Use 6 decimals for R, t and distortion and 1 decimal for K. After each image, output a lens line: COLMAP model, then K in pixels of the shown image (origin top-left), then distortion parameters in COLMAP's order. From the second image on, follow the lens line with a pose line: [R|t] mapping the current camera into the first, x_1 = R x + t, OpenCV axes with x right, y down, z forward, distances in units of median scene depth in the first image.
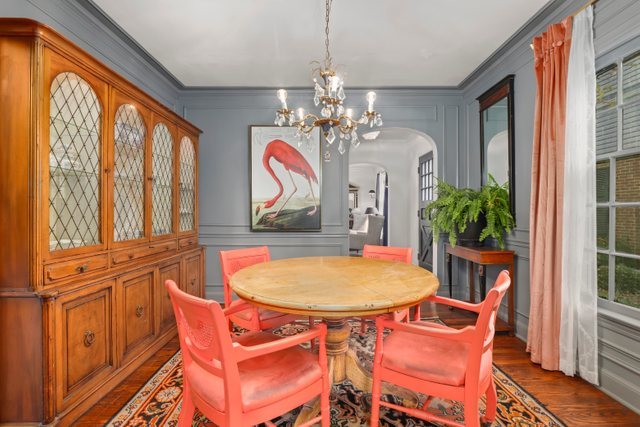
lens RADIAL K [[289.4, 0, 320.3], [0, 289.4, 212.9], [0, 0, 1]] dist [-0.023207, 0.003477]
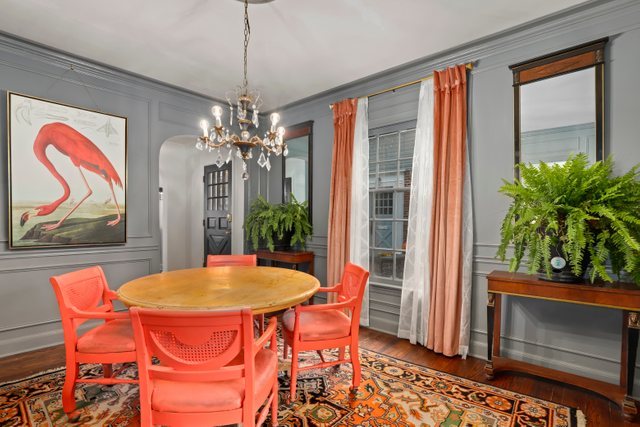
lens RADIAL K [[310.9, 0, 312.5], [0, 310.9, 229.6], [0, 0, 1]] dist [-0.023897, -0.000346]
pose [[0.682483, -0.013887, 0.730770, -0.282050], [-0.007752, 0.999626, 0.026235, -0.007454], [-0.730861, -0.023570, 0.682120, -0.004043]]
